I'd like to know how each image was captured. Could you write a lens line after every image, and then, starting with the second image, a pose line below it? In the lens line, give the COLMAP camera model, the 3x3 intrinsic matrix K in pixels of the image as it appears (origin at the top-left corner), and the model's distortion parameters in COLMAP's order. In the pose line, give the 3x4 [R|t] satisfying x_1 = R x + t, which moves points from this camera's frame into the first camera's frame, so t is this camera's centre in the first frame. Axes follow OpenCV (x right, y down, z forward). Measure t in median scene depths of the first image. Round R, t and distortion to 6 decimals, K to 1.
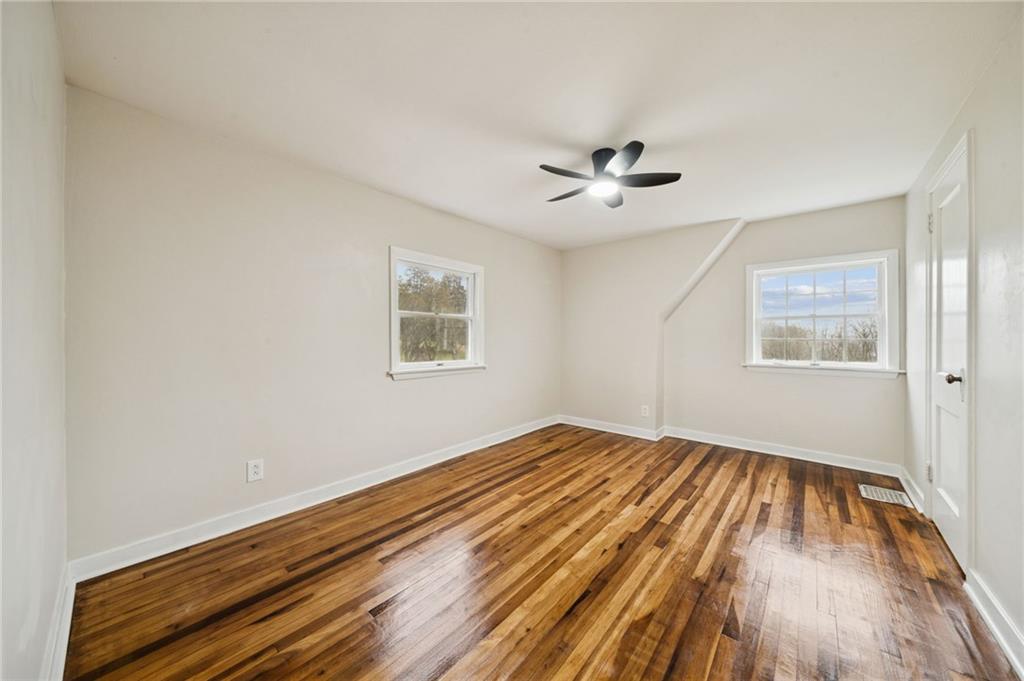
lens RADIAL K [[349.7, 0, 511.5], [0, 349.7, 333.9], [0, 0, 1]] dist [0.001579, 0.000040]
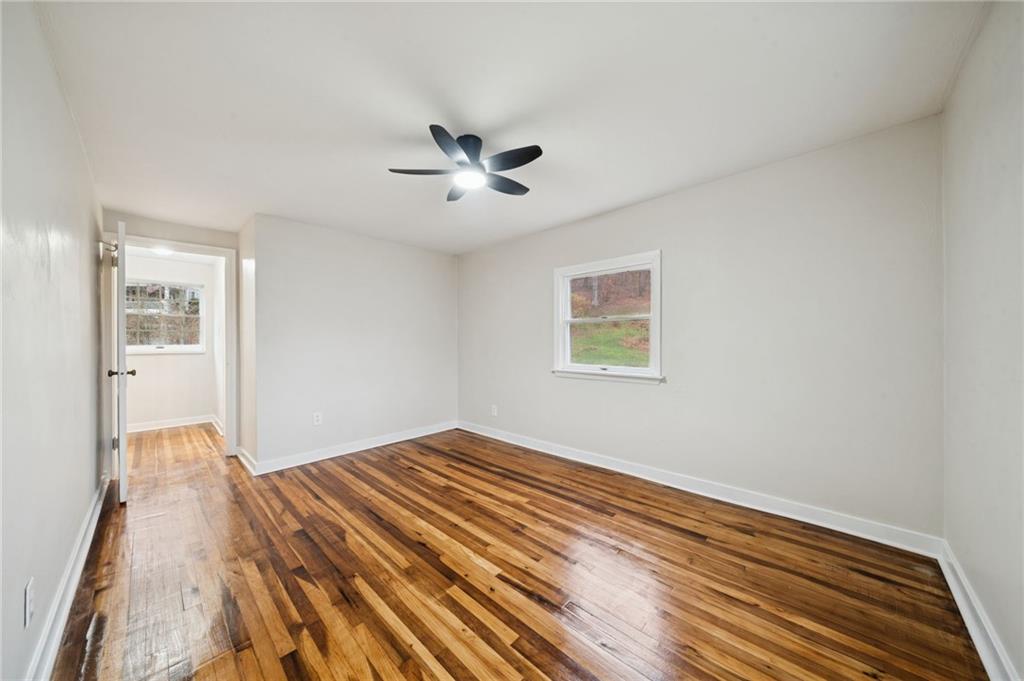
lens RADIAL K [[349.7, 0, 505.5], [0, 349.7, 339.6], [0, 0, 1]] dist [0.001579, 0.000040]
pose [[-0.065359, -0.007286, -0.997835, 1.067143], [0.019090, 0.999781, -0.008551, 0.010900], [0.997679, -0.019608, -0.065205, 1.059718]]
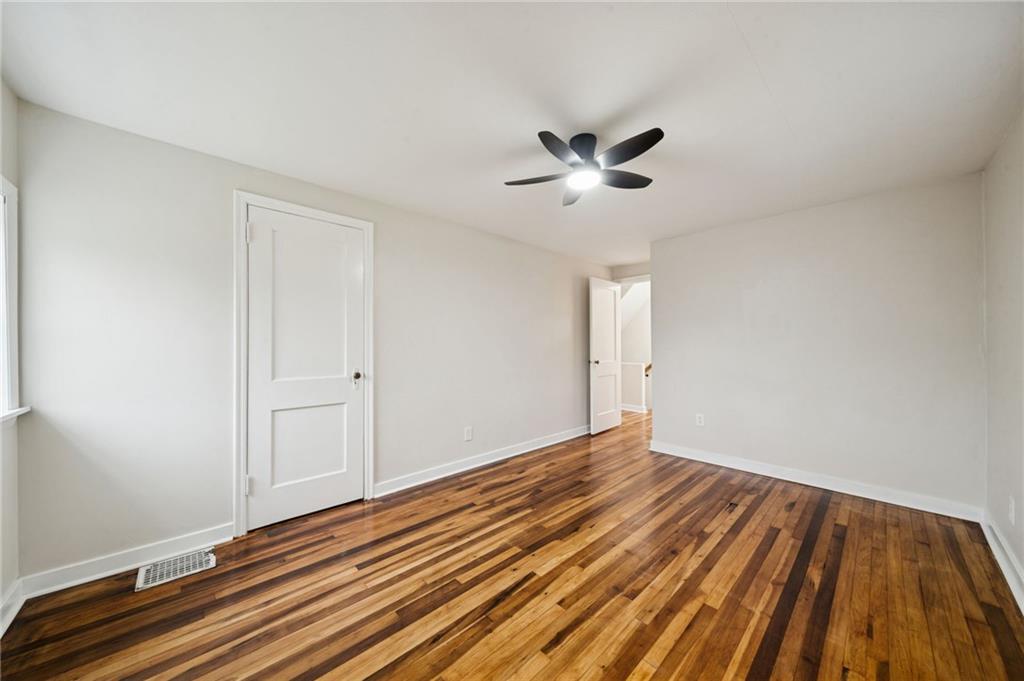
lens RADIAL K [[349.7, 0, 509.4], [0, 349.7, 344.8], [0, 0, 1]] dist [0.001579, 0.000040]
pose [[-0.993743, -0.001357, 0.111678, 0.320904], [-0.002267, 0.999965, -0.008021, 0.005855], [-0.111664, -0.008224, -0.993712, 1.737208]]
